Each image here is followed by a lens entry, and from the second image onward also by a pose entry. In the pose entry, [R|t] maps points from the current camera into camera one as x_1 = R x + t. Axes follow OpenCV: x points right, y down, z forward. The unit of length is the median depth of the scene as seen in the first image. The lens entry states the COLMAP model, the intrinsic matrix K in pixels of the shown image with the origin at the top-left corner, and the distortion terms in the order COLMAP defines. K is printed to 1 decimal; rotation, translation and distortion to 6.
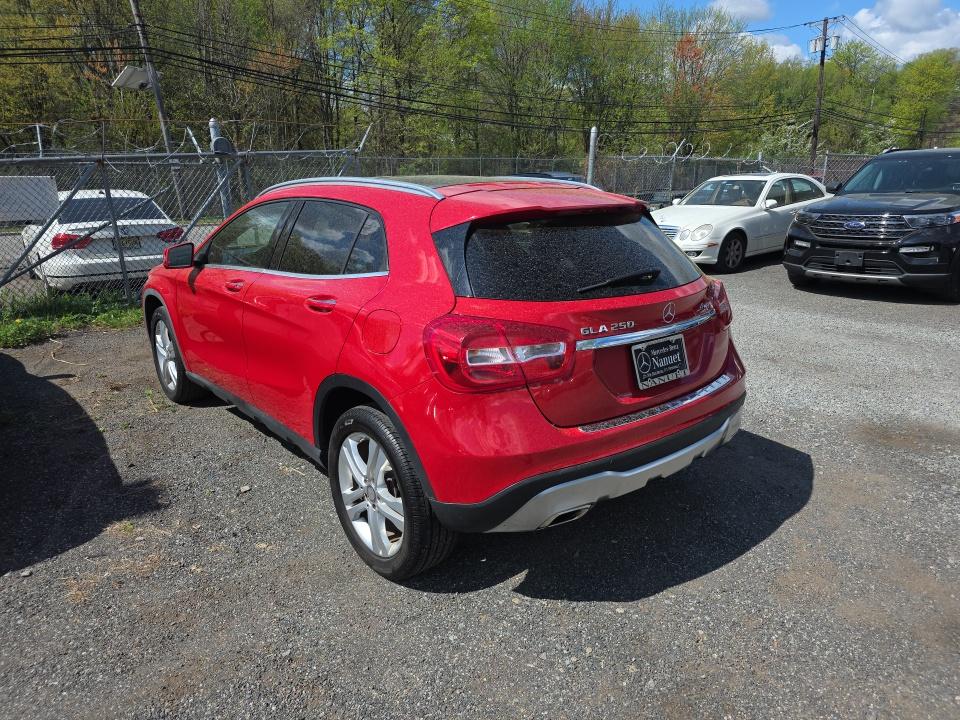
lens RADIAL K [[639.9, 0, 478.8], [0, 639.9, 339.9], [0, 0, 1]] dist [0.047349, -0.045747]
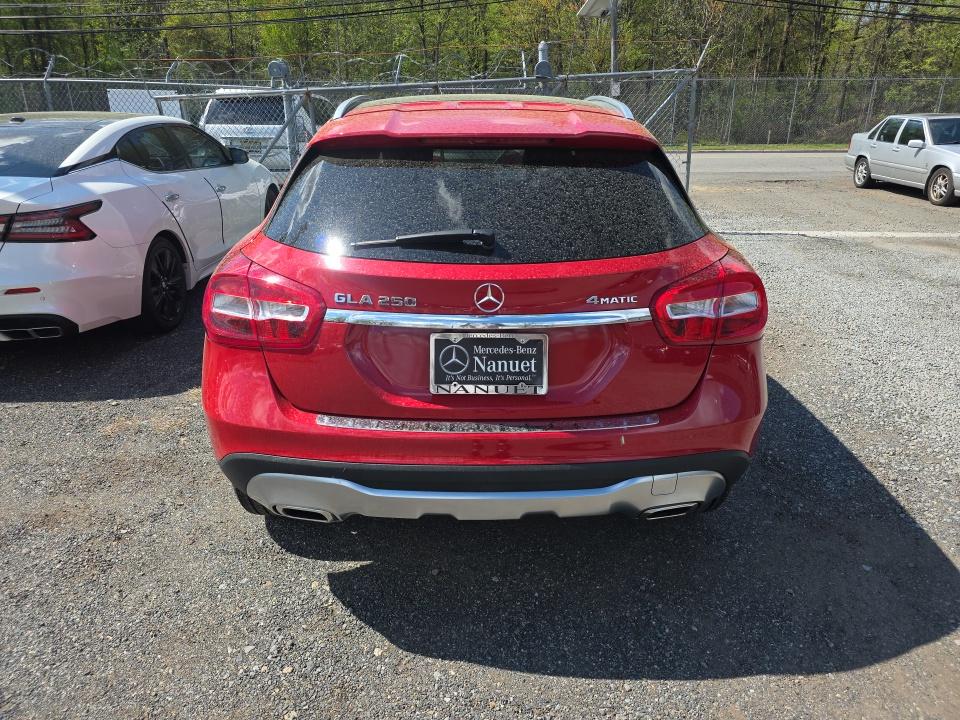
lens RADIAL K [[639.9, 0, 478.8], [0, 639.9, 339.9], [0, 0, 1]] dist [0.047349, -0.045747]
pose [[0.774822, 0.220658, -0.592419, 0.688969], [-0.158682, 0.974989, 0.155613, -0.100618], [0.611940, -0.026566, 0.790458, 0.442366]]
